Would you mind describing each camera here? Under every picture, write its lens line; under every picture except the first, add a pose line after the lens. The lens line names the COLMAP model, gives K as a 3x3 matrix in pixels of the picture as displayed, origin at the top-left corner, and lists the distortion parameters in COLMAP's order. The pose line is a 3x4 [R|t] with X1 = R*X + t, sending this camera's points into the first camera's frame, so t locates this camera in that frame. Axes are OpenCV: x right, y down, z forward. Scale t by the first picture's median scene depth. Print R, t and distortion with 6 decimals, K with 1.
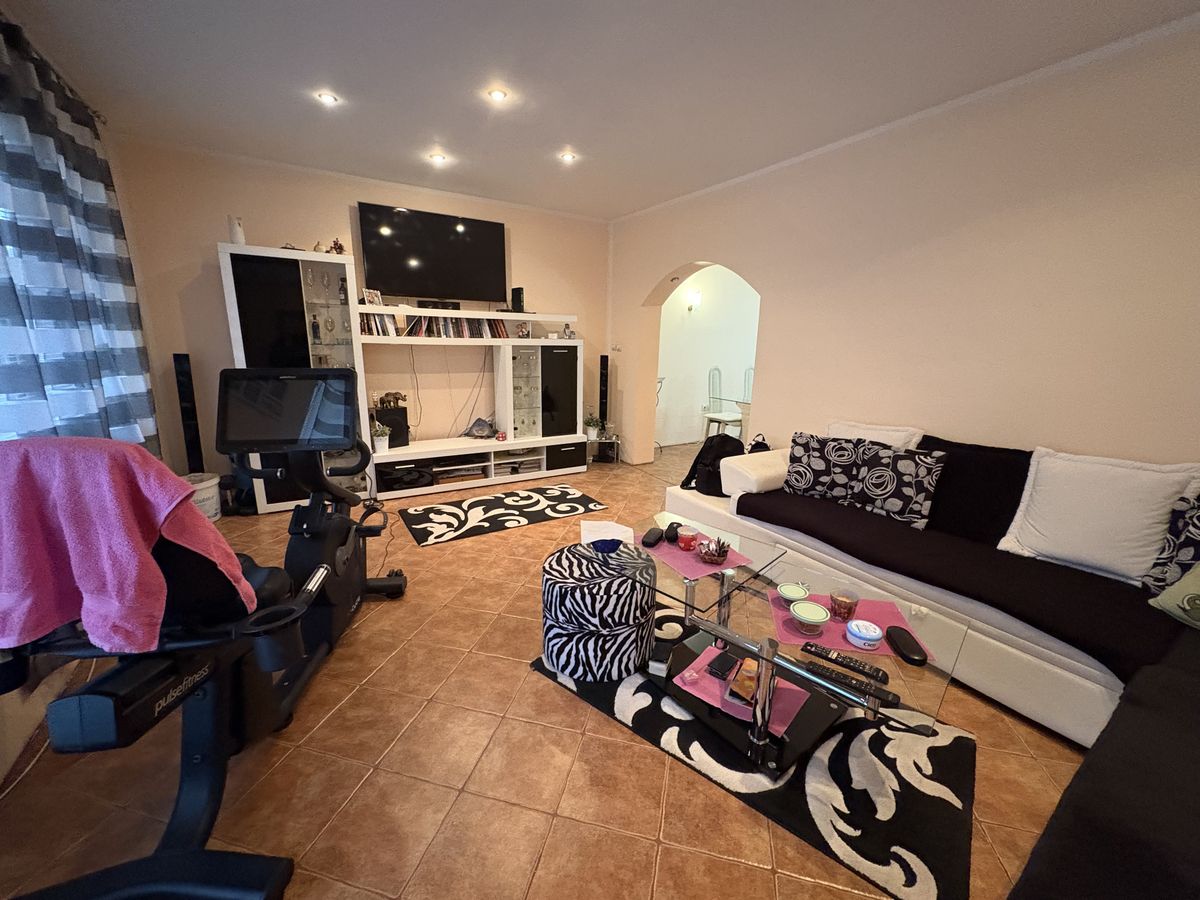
lens RADIAL K [[476.6, 0, 595.2], [0, 476.6, 444.0], [0, 0, 1]] dist [-0.001702, 0.000244]
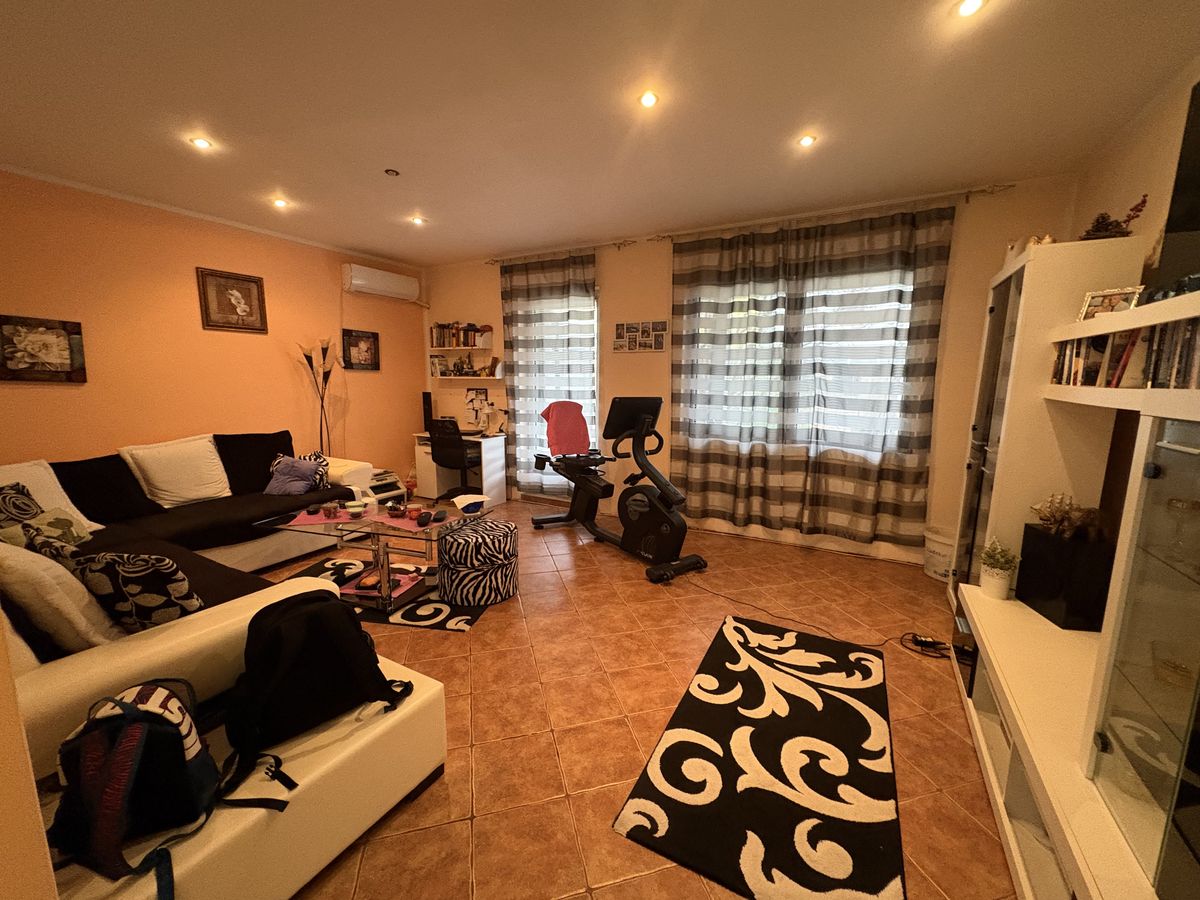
lens RADIAL K [[476.6, 0, 600.0], [0, 476.6, 452.4], [0, 0, 1]] dist [-0.001702, 0.000244]
pose [[-0.869386, 0.051341, -0.491459, 0.240329], [-0.130561, 0.935375, 0.328676, -0.304101], [0.476573, 0.349912, -0.806498, 1.397661]]
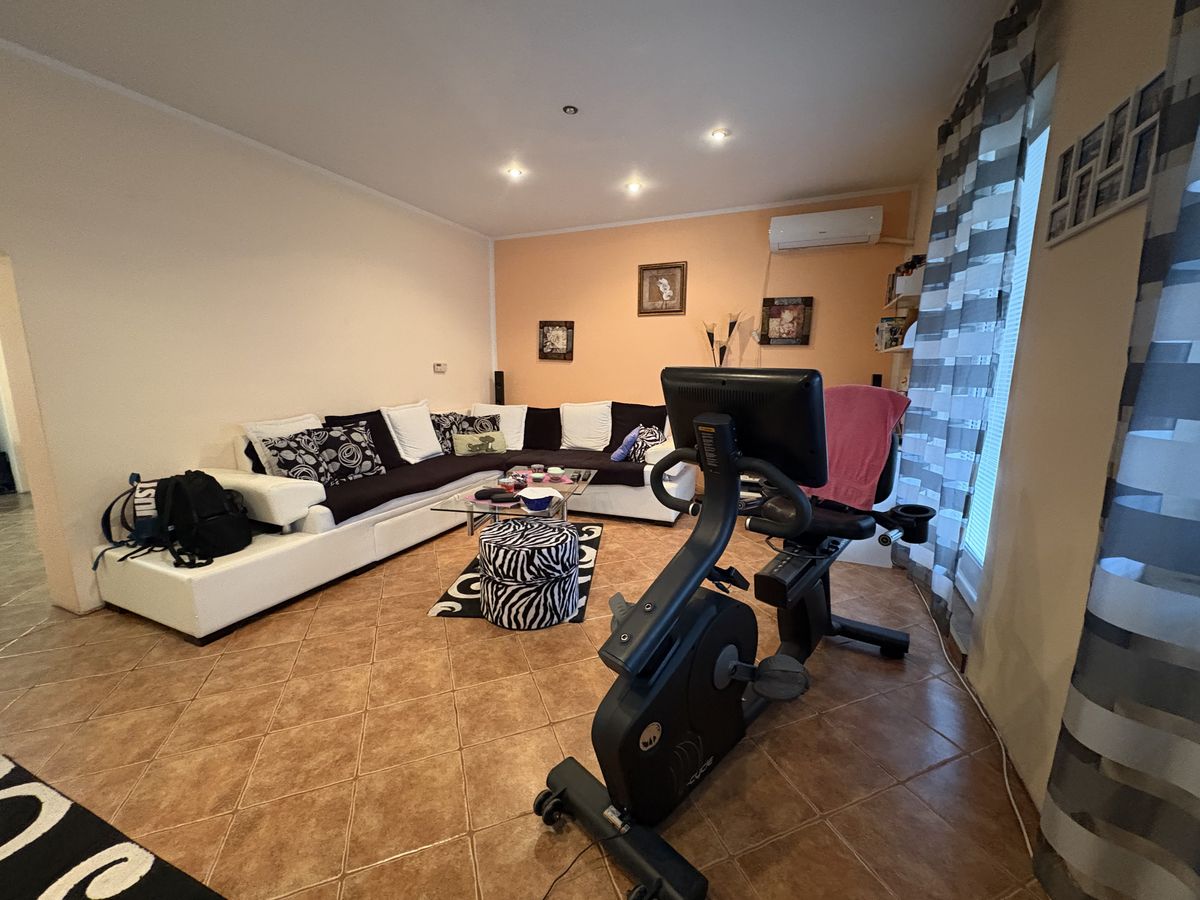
lens RADIAL K [[476.6, 0, 601.1], [0, 476.6, 450.8], [0, 0, 1]] dist [-0.001702, 0.000244]
pose [[-0.579936, -0.156923, 0.799405, -0.610005], [0.164376, 0.938551, 0.303485, -0.156371], [-0.797906, 0.307405, -0.518505, 0.863740]]
